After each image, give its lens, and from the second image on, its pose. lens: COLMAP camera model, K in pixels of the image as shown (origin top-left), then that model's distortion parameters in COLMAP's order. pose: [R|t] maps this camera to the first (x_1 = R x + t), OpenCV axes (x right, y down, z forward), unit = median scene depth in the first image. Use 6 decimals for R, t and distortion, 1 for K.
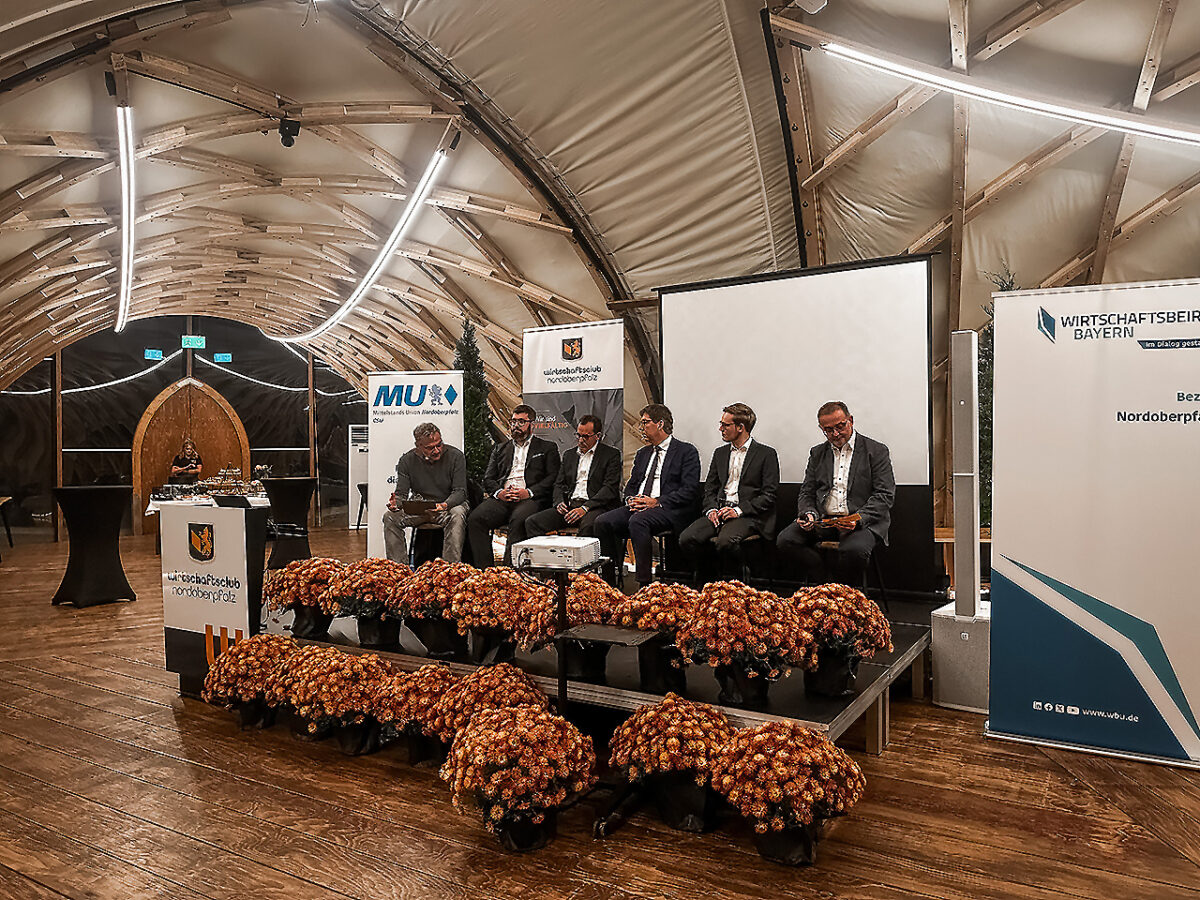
lens RADIAL K [[861.3, 0, 608.2], [0, 861.3, 456.5], [0, 0, 1]] dist [0.072124, -0.096113]
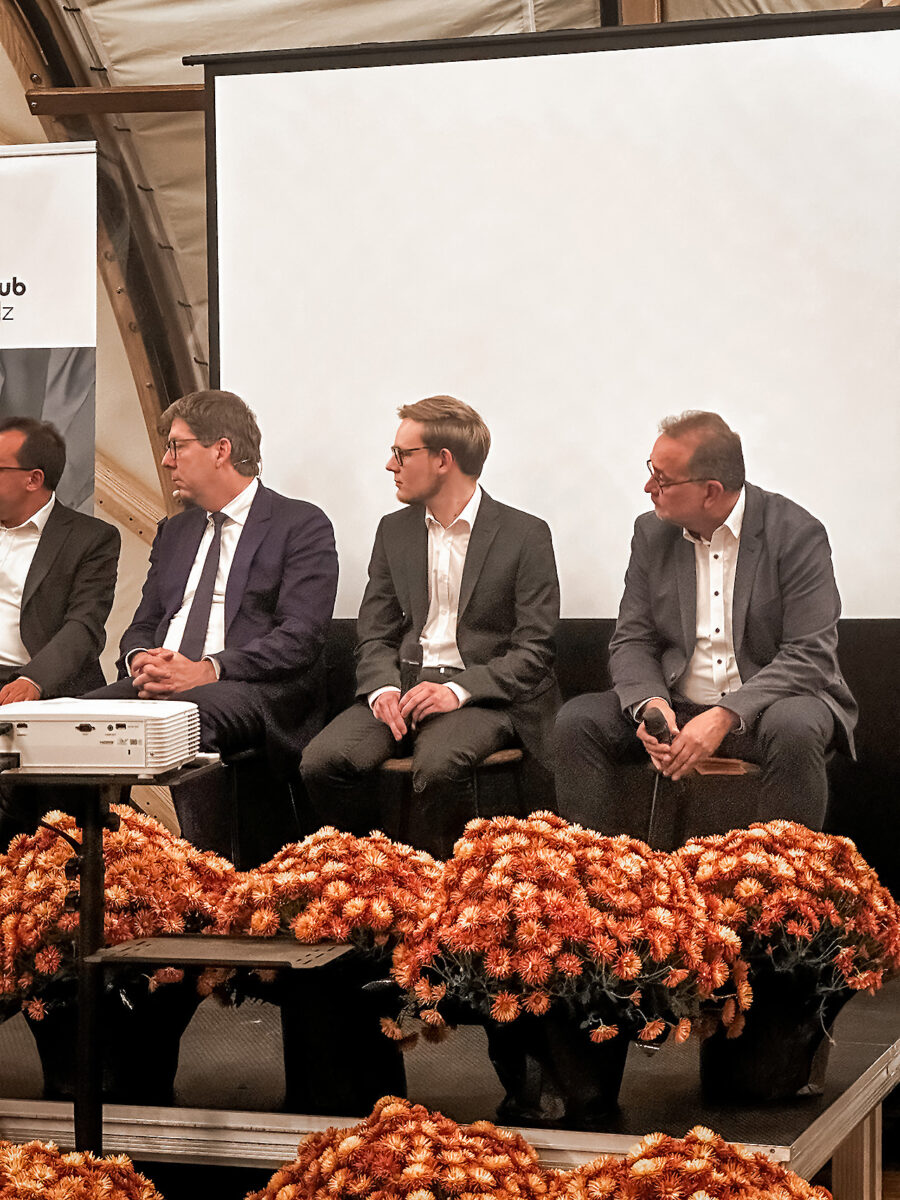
lens RADIAL K [[2756.1, 0, 548.5], [0, 2756.1, 583.8], [0, 0, 1]] dist [0.200633, 0.000000]
pose [[0.966108, 0.014185, 0.257748, -0.102113], [-0.010136, 0.999804, -0.017029, 0.036256], [-0.257939, 0.013839, 0.966062, -0.122224]]
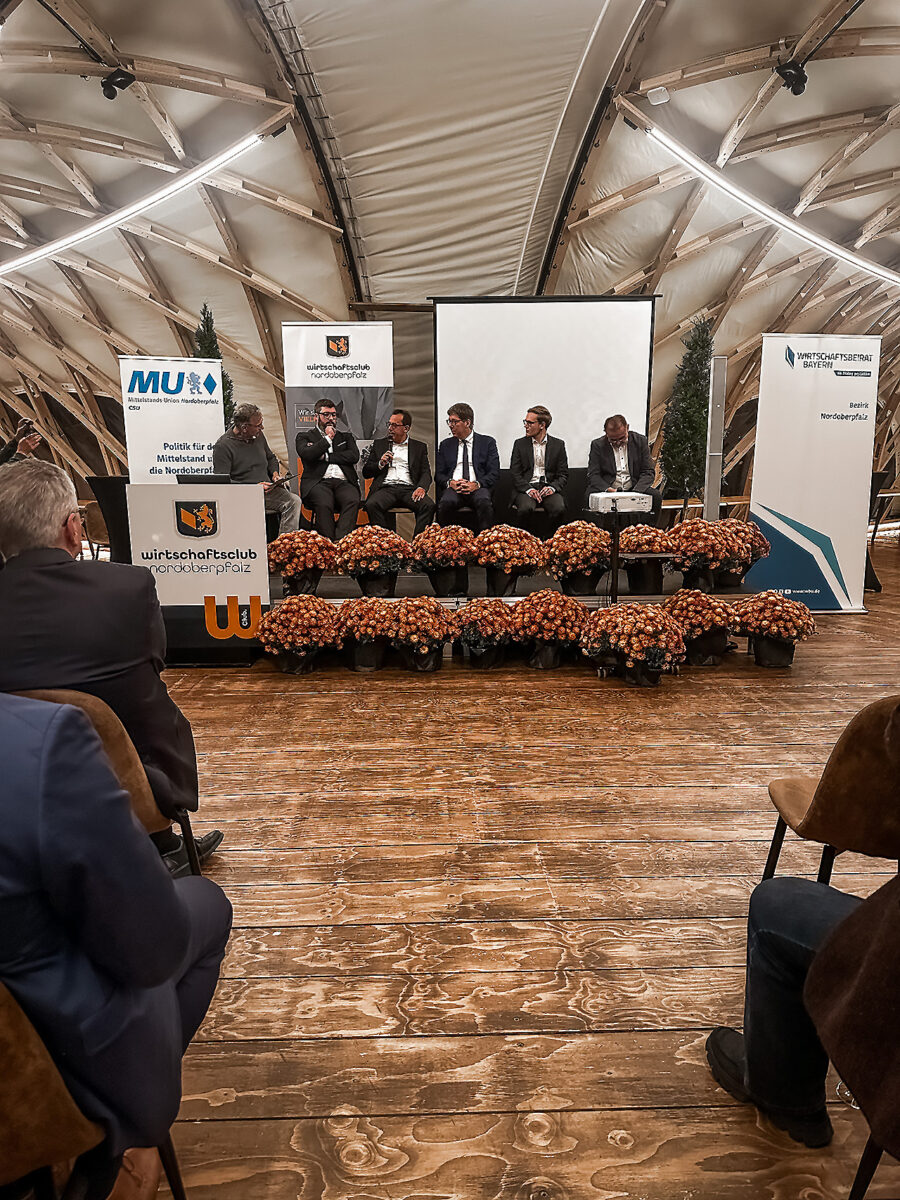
lens RADIAL K [[861.3, 0, 456.7], [0, 861.3, 620.3], [0, 0, 1]] dist [0.072124, -0.096113]
pose [[0.839576, -0.098357, 0.534264, -0.630154], [0.003813, 0.984516, 0.175255, 0.028976], [-0.543229, -0.145102, 0.826951, -0.047216]]
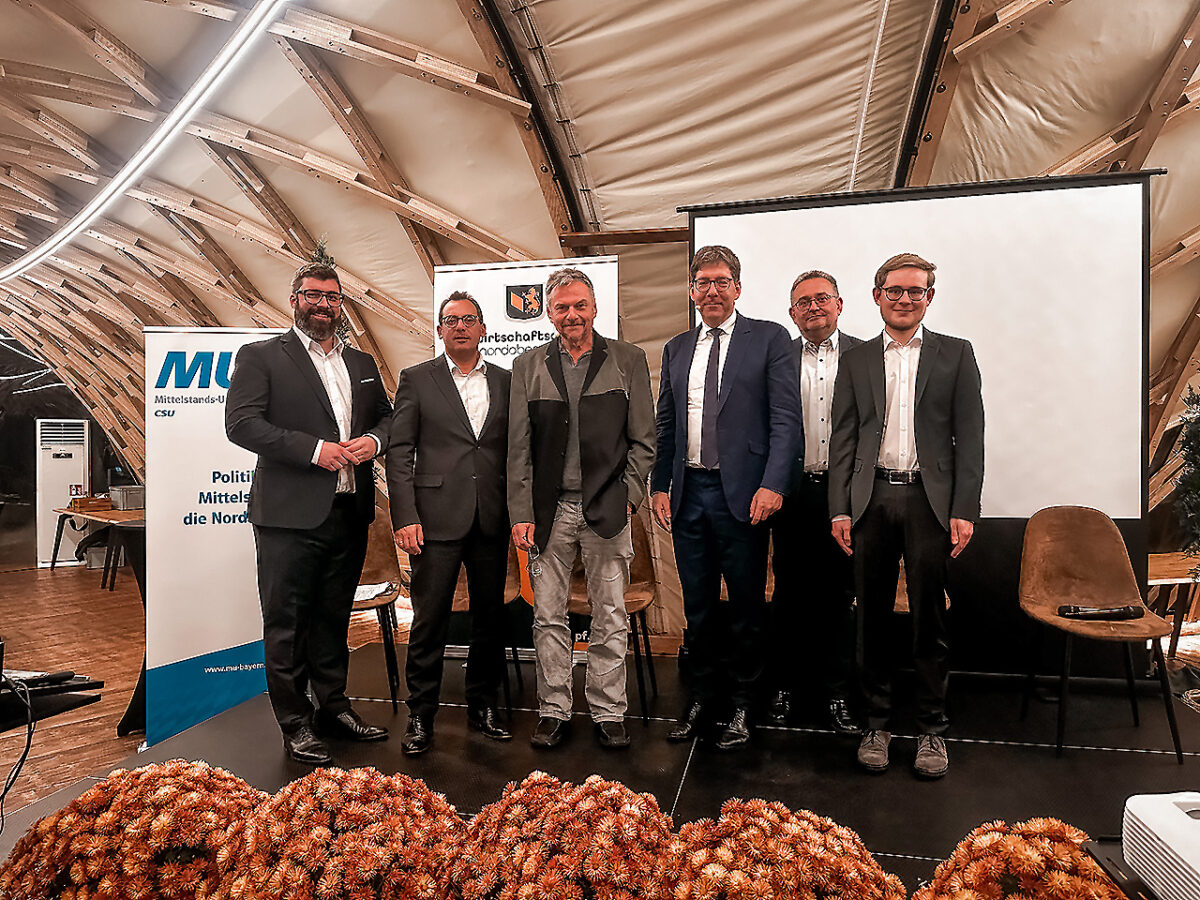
lens RADIAL K [[861.3, 0, 605.1], [0, 861.3, 448.5], [0, 0, 1]] dist [0.072124, -0.096113]
pose [[0.947672, -0.002699, 0.319233, -0.217784], [0.003694, 0.999990, -0.002513, -0.020023], [-0.319223, 0.003561, 0.947673, 0.460376]]
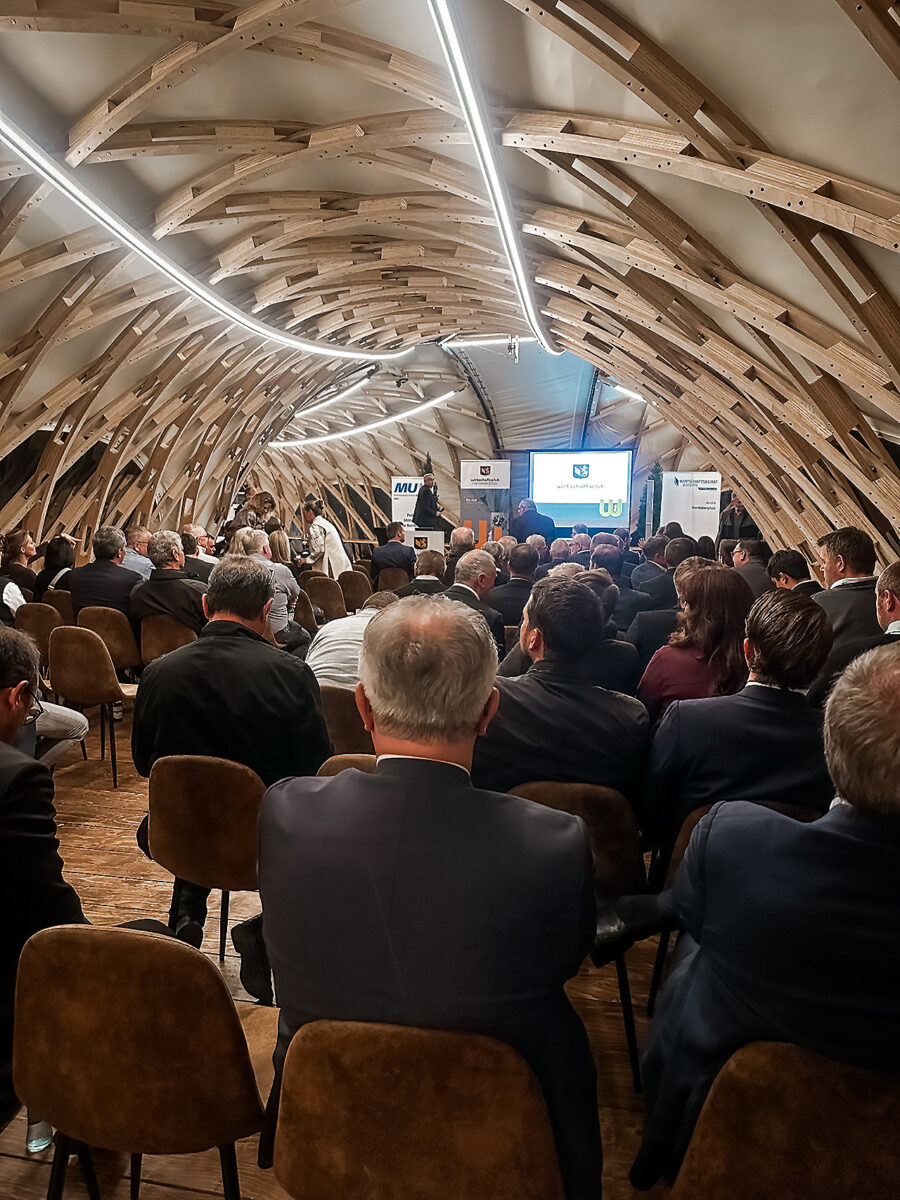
lens RADIAL K [[861.3, 0, 447.2], [0, 861.3, 616.7], [0, 0, 1]] dist [0.072124, -0.096113]
pose [[0.945122, -0.021376, 0.326017, -1.090536], [-0.016426, 0.993487, 0.112758, 0.010904], [-0.326304, -0.111925, 0.938615, -1.470771]]
